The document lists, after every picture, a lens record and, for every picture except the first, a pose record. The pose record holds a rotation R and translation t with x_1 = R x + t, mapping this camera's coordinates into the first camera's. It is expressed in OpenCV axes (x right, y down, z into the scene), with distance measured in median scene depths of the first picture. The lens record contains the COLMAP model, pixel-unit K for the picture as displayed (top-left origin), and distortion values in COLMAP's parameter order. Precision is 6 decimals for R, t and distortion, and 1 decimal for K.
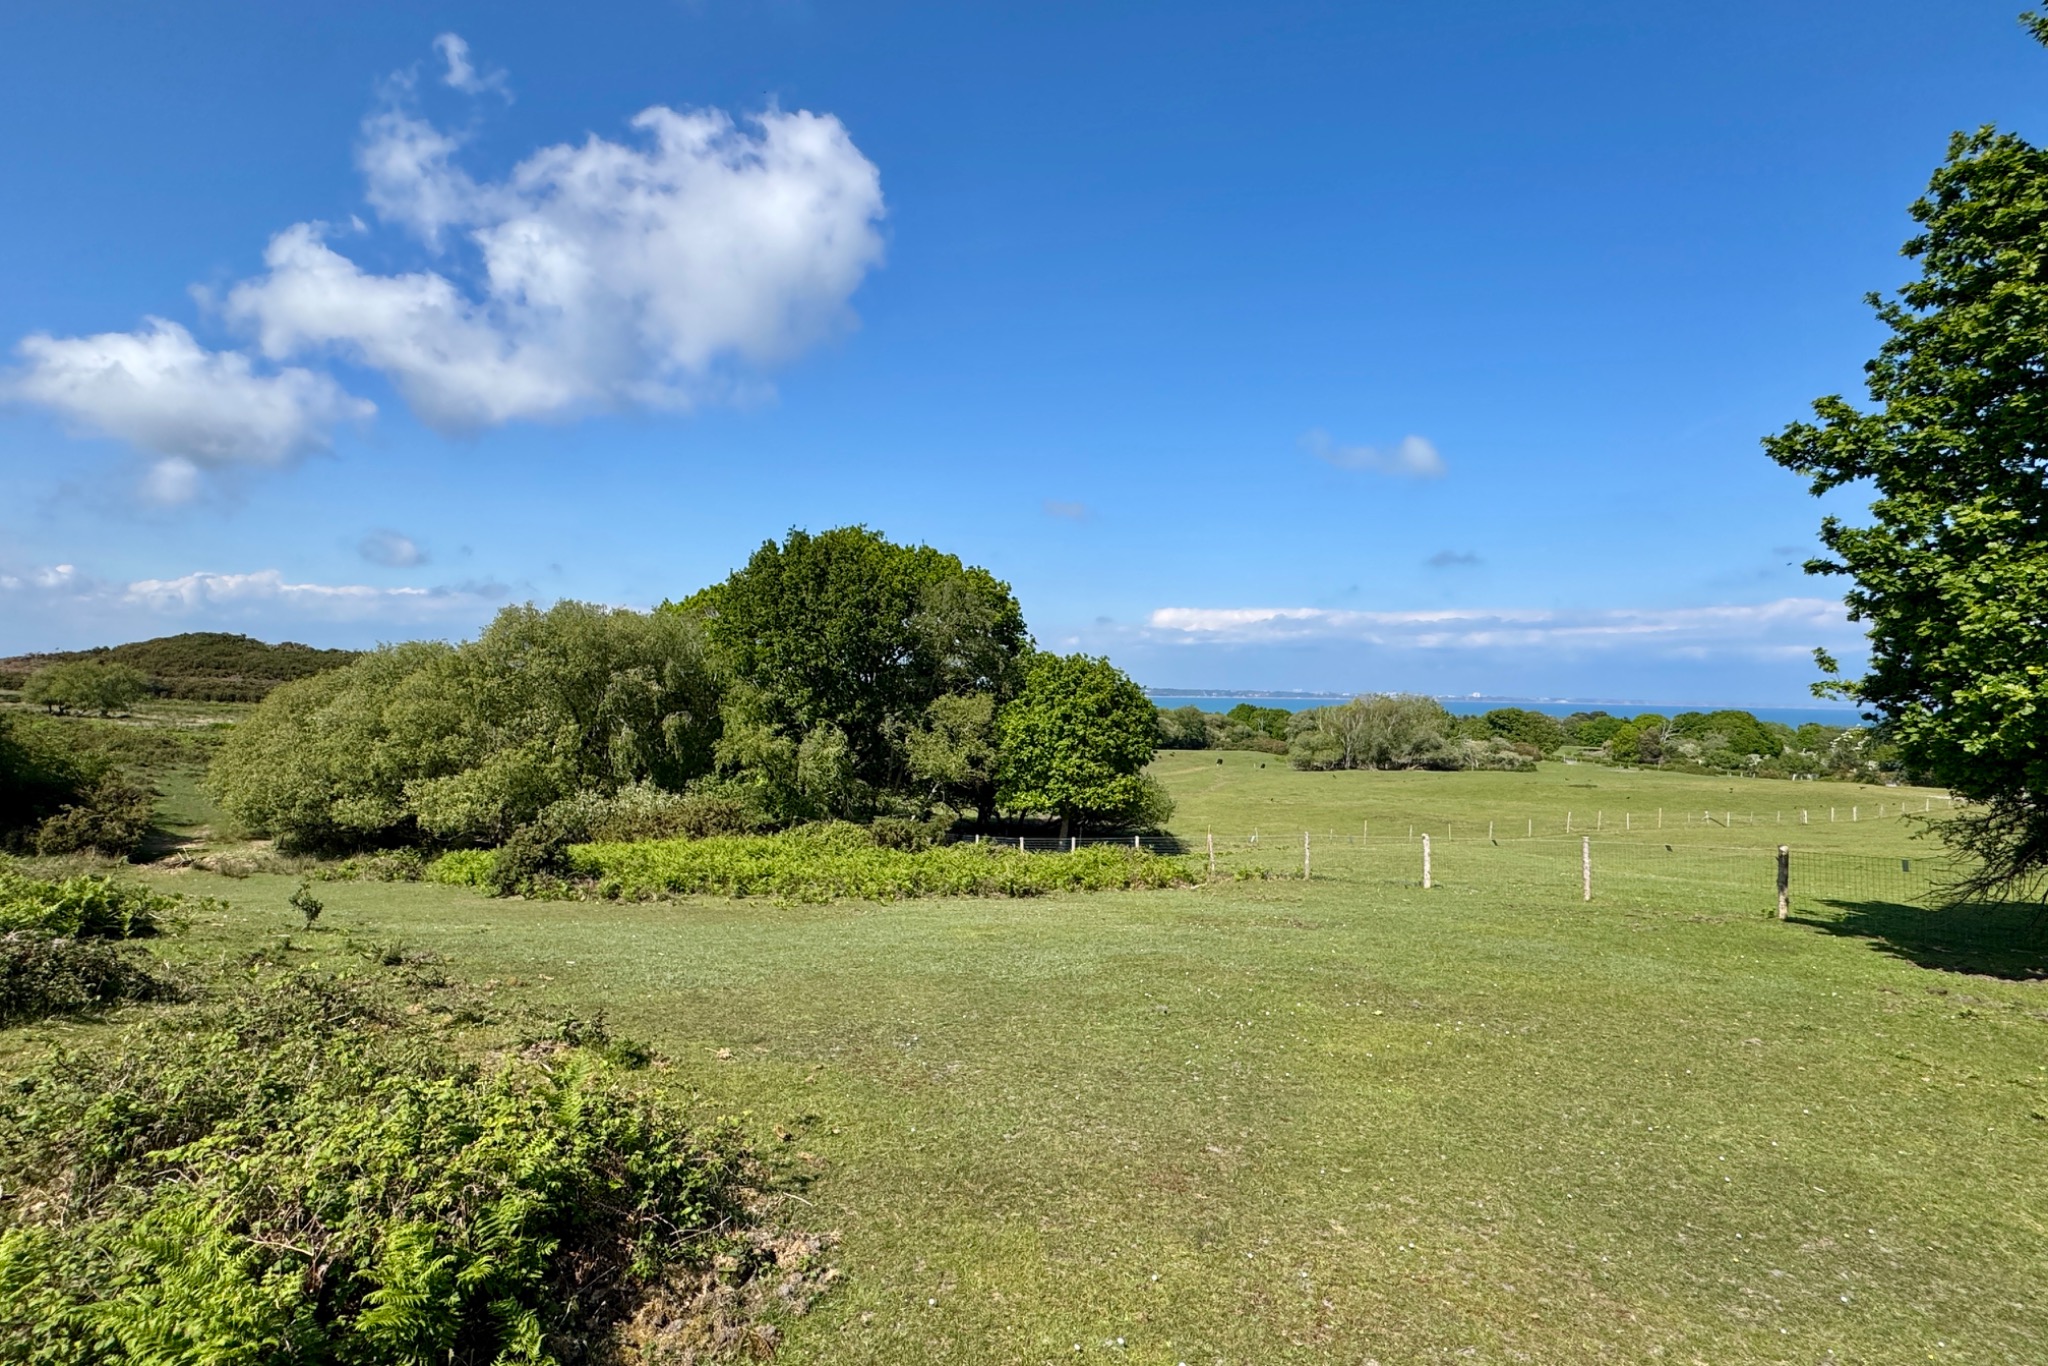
lens RADIAL K [[1002.2, 0, 1021.1], [0, 1002.2, 673.7], [0, 0, 1]] dist [0.004827, 0.000074]
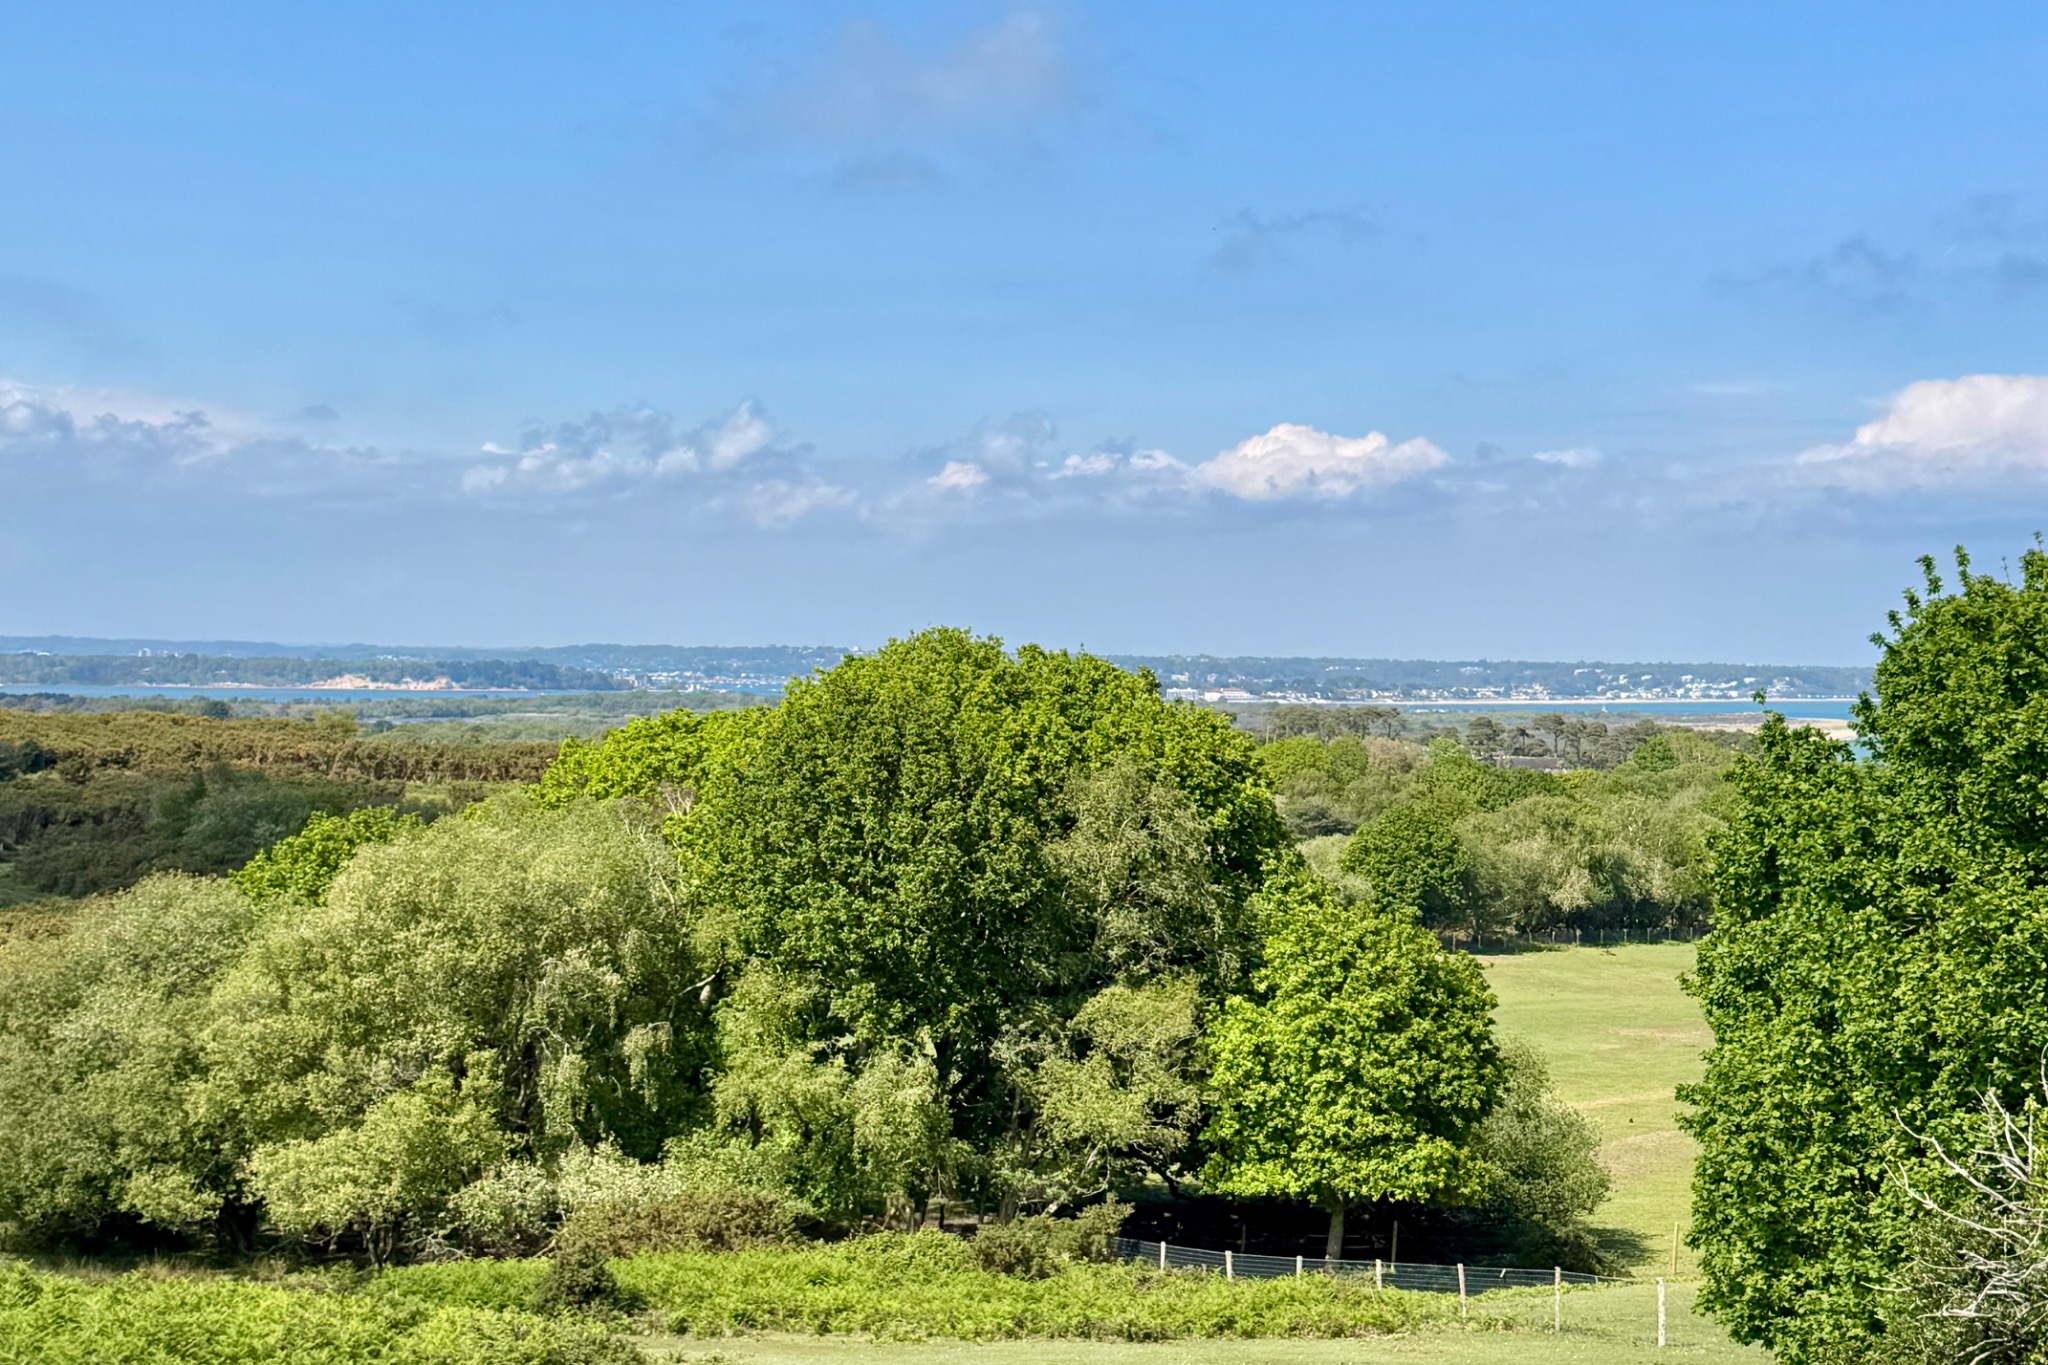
lens RADIAL K [[3396.0, 0, 1009.0], [0, 3396.0, 685.1], [0, 0, 1]] dist [0.113285, 0.000000]
pose [[0.989216, -0.005473, -0.146365, 0.155337], [0.008066, 0.999821, 0.017125, -0.190221], [0.146245, -0.018121, 0.989082, -0.923686]]
